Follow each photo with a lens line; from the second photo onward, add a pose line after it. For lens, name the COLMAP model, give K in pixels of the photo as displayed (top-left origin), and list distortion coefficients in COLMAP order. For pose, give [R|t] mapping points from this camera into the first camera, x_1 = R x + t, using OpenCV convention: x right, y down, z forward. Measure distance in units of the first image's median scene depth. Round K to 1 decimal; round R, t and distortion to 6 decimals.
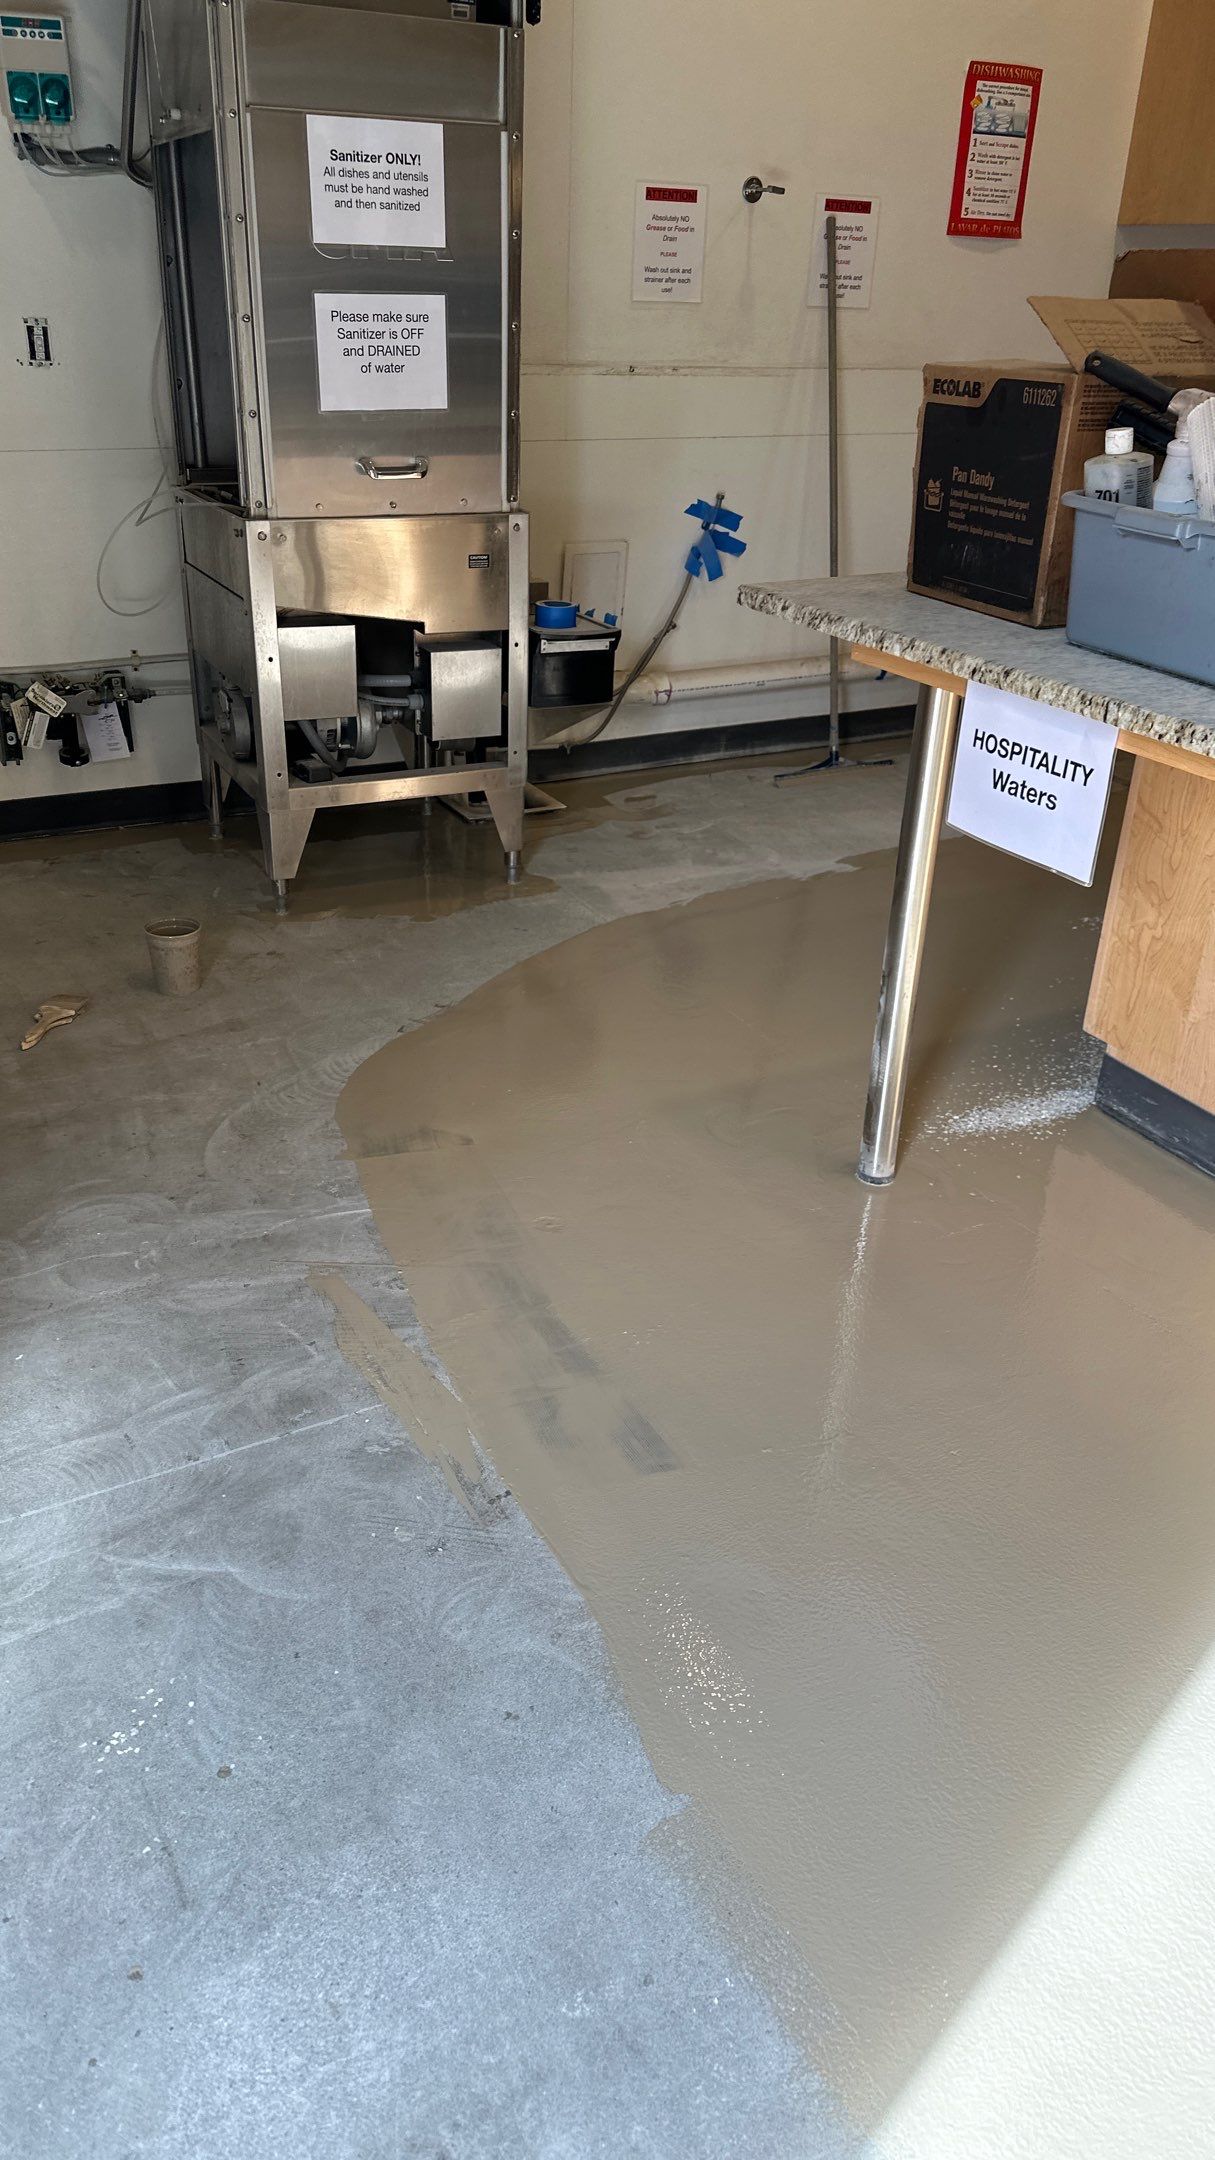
lens RADIAL K [[1507.7, 0, 585.8], [0, 1507.7, 1059.7], [0, 0, 1]] dist [0.076745, -0.098368]
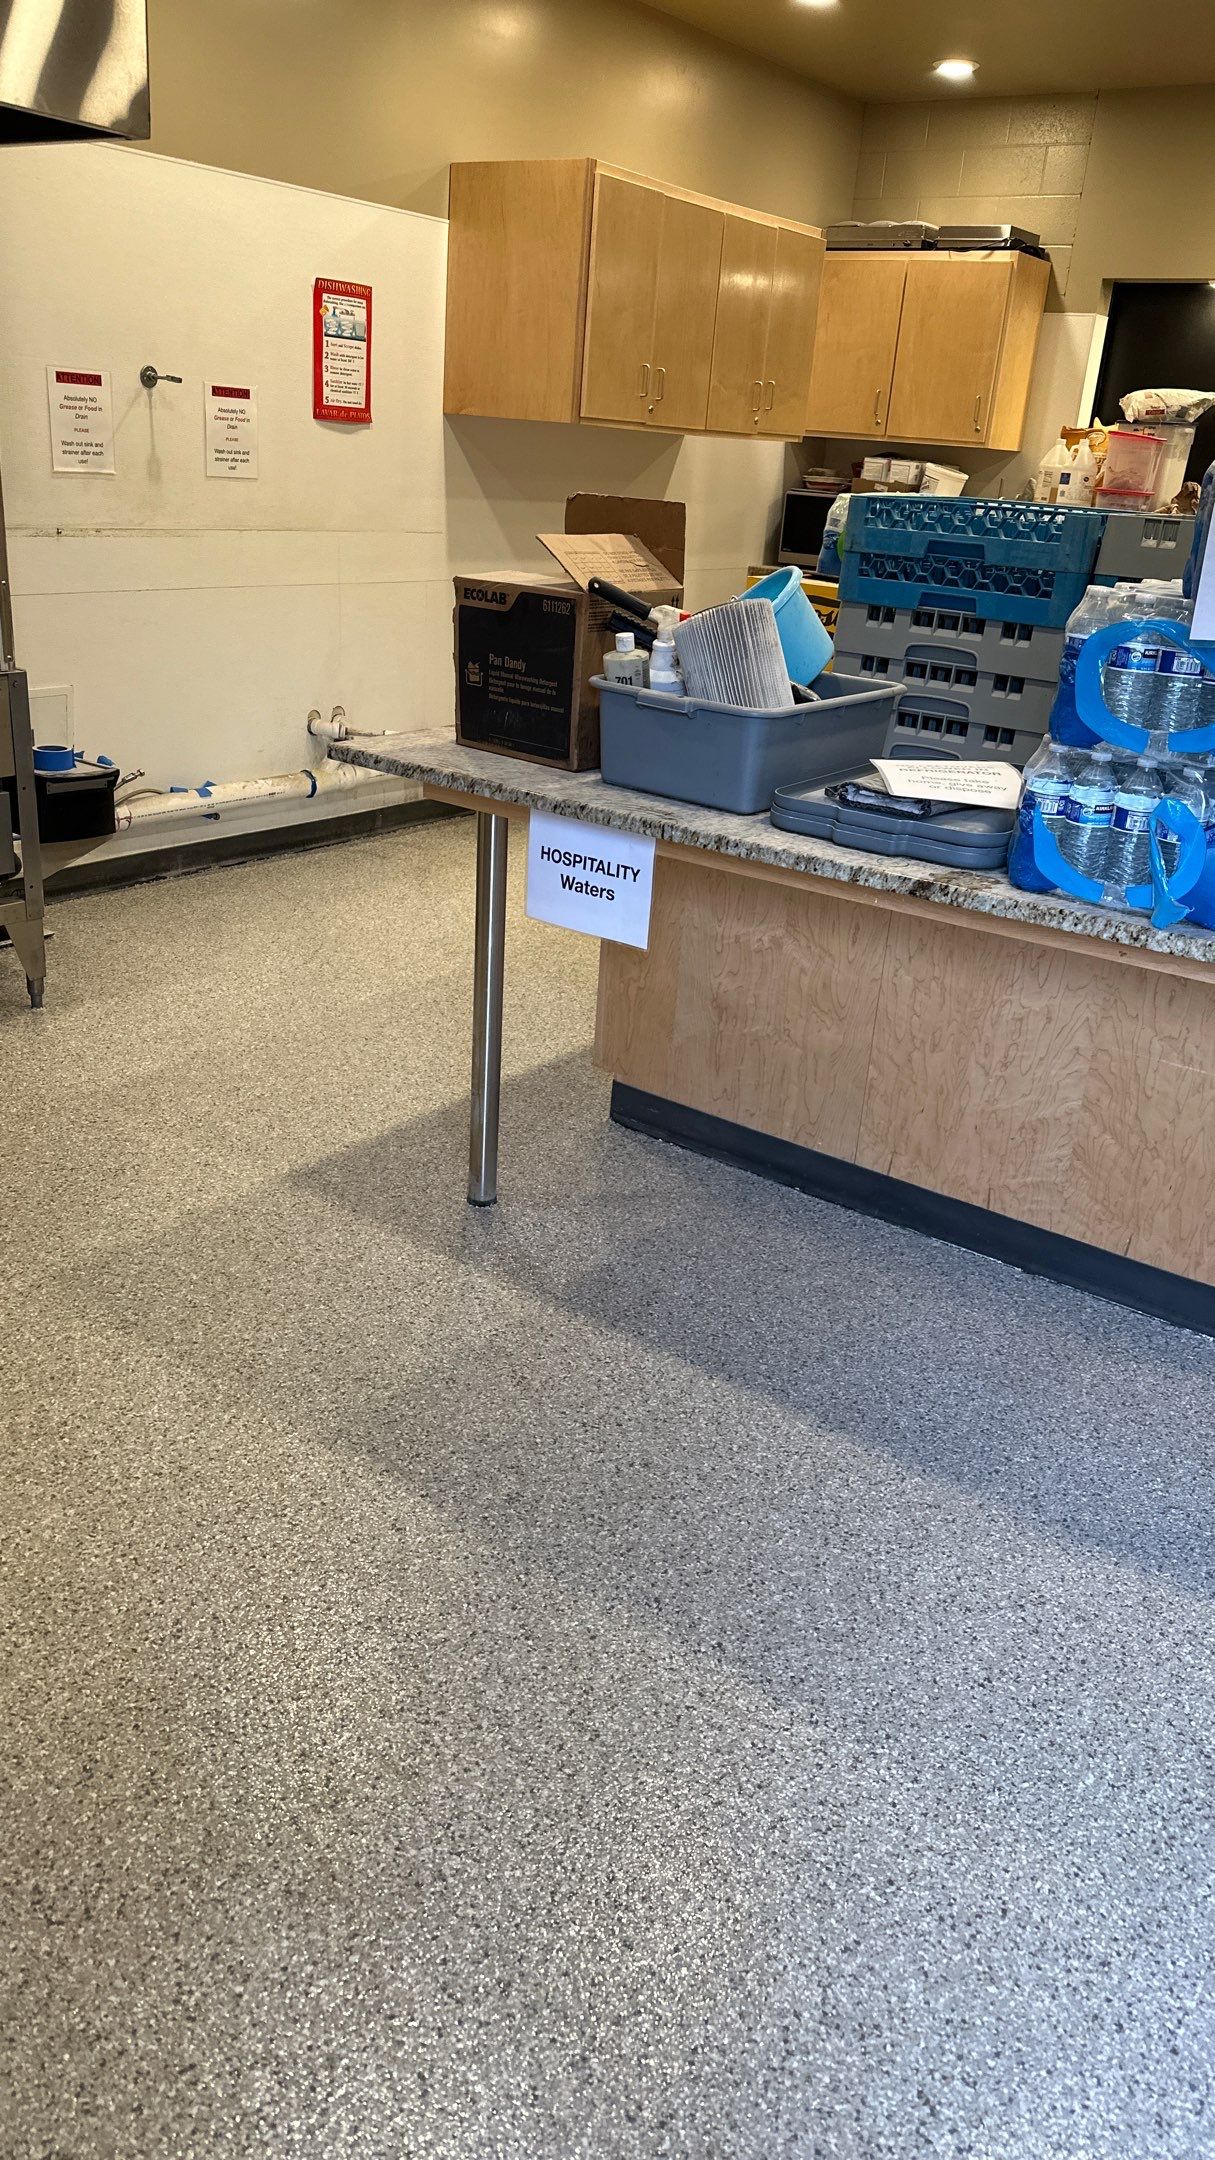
lens RADIAL K [[1507.7, 0, 604.0], [0, 1507.7, 1070.6], [0, 0, 1]] dist [0.076745, -0.098368]
pose [[0.891556, -0.142757, 0.429825, -0.205360], [0.165792, 0.986024, -0.016405, 0.006589], [-0.421476, 0.085887, 0.902763, -0.146645]]
